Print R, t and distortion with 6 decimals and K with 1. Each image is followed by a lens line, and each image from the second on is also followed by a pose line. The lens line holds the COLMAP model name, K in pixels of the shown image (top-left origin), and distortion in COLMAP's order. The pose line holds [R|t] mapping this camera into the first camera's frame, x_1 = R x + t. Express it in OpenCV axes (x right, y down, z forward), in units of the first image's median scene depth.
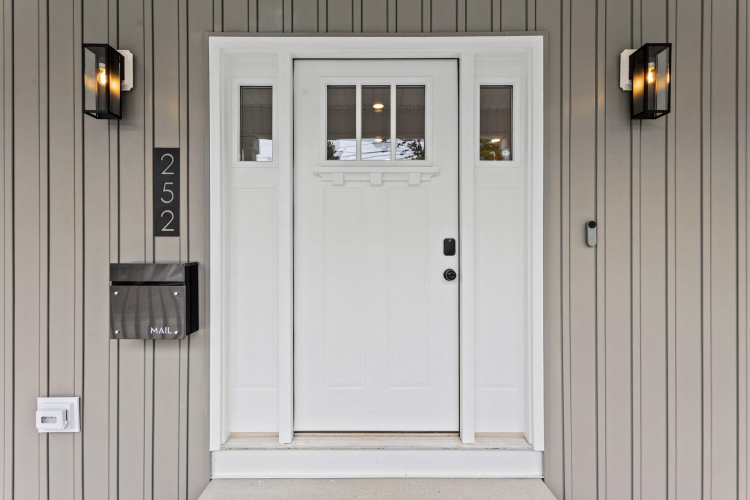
lens RADIAL K [[388.6, 0, 375.1], [0, 388.6, 248.2], [0, 0, 1]] dist [0.004386, -0.001219]
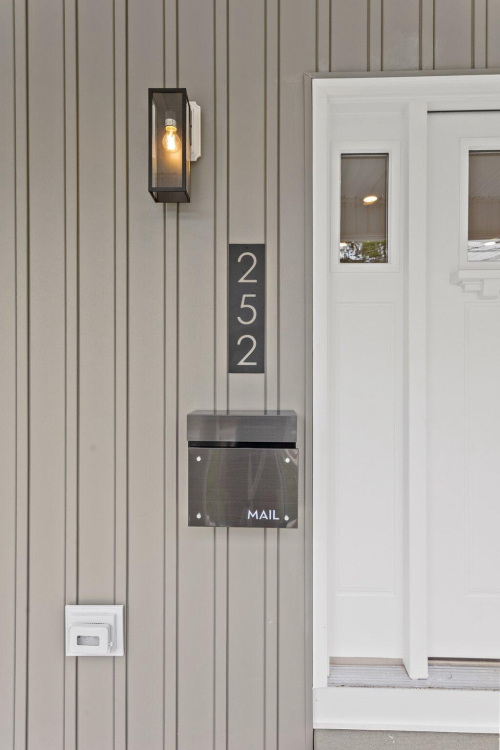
lens RADIAL K [[450.9, 0, 250.0], [0, 450.9, 375.7], [0, 0, 1]] dist [0.001678, 0.003310]
pose [[0.999489, 0.000016, -0.031968, -0.505405], [0.000045, 0.999998, 0.001921, -0.027326], [0.031968, -0.001922, 0.999487, 0.205784]]
